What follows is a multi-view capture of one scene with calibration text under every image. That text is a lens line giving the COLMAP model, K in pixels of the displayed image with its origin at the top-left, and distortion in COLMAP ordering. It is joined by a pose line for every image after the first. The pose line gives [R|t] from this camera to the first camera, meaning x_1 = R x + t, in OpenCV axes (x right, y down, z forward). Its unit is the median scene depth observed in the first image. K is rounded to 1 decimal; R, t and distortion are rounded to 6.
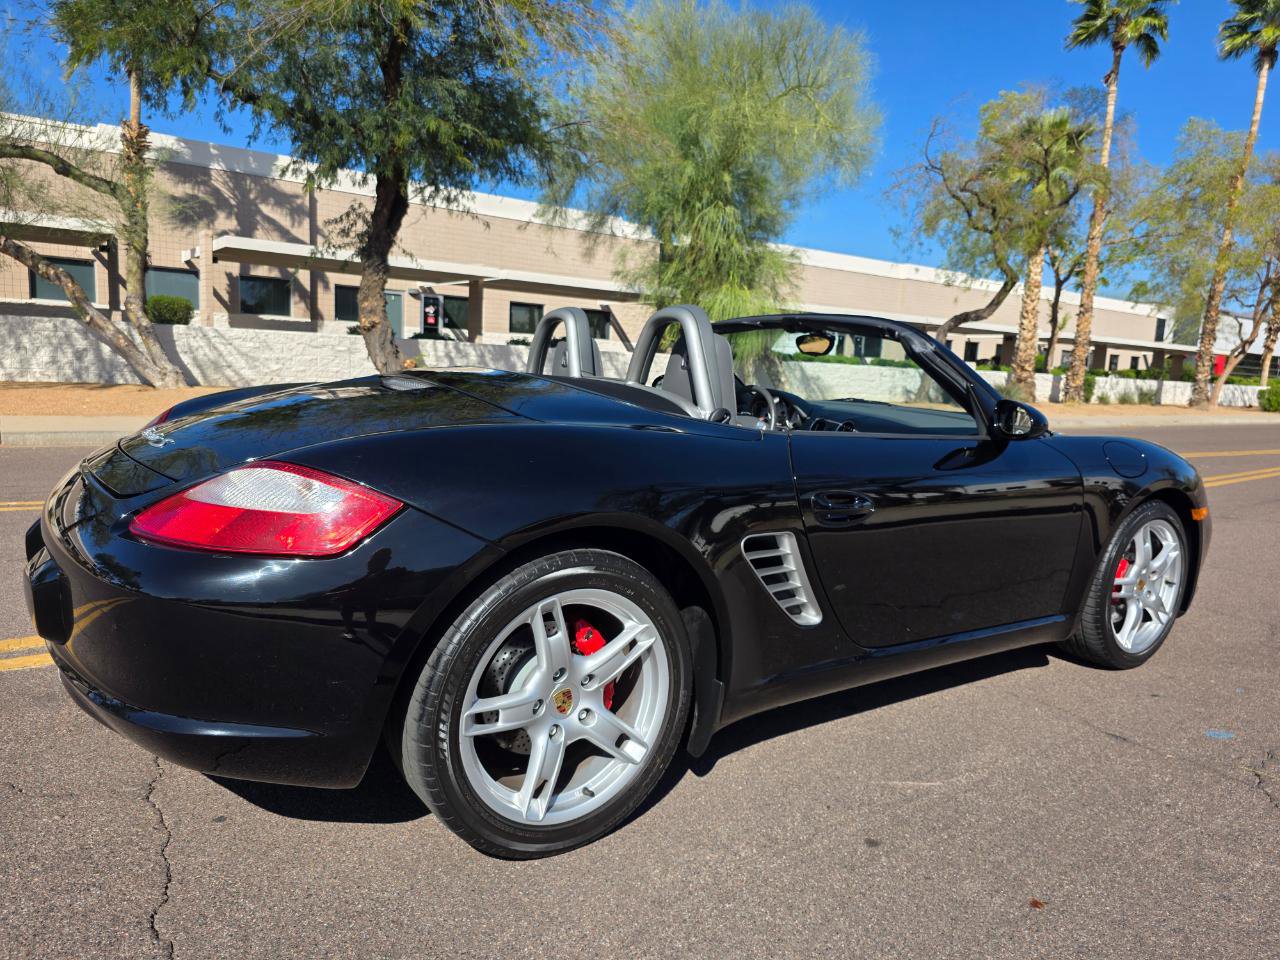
lens RADIAL K [[866.5, 0, 641.0], [0, 866.5, 481.4], [0, 0, 1]] dist [0.045935, -0.040650]
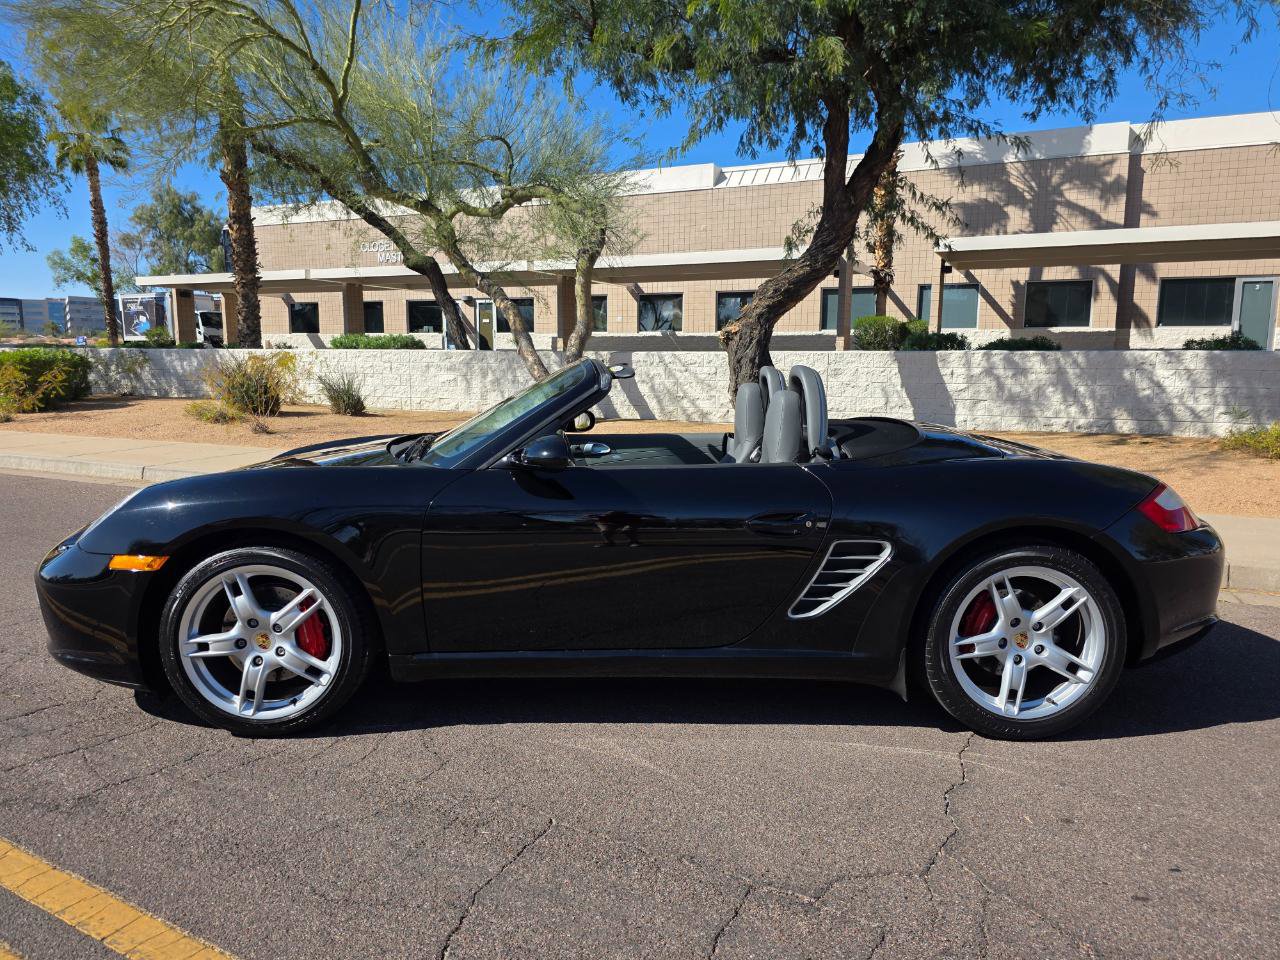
lens RADIAL K [[866.5, 0, 635.1], [0, 866.5, 472.6], [0, 0, 1]] dist [0.045935, -0.040650]
pose [[0.452516, 0.073832, -0.888695, 0.254117], [-0.103945, 0.994141, 0.029664, -0.078800], [0.885677, 0.078952, 0.457539, 0.581765]]
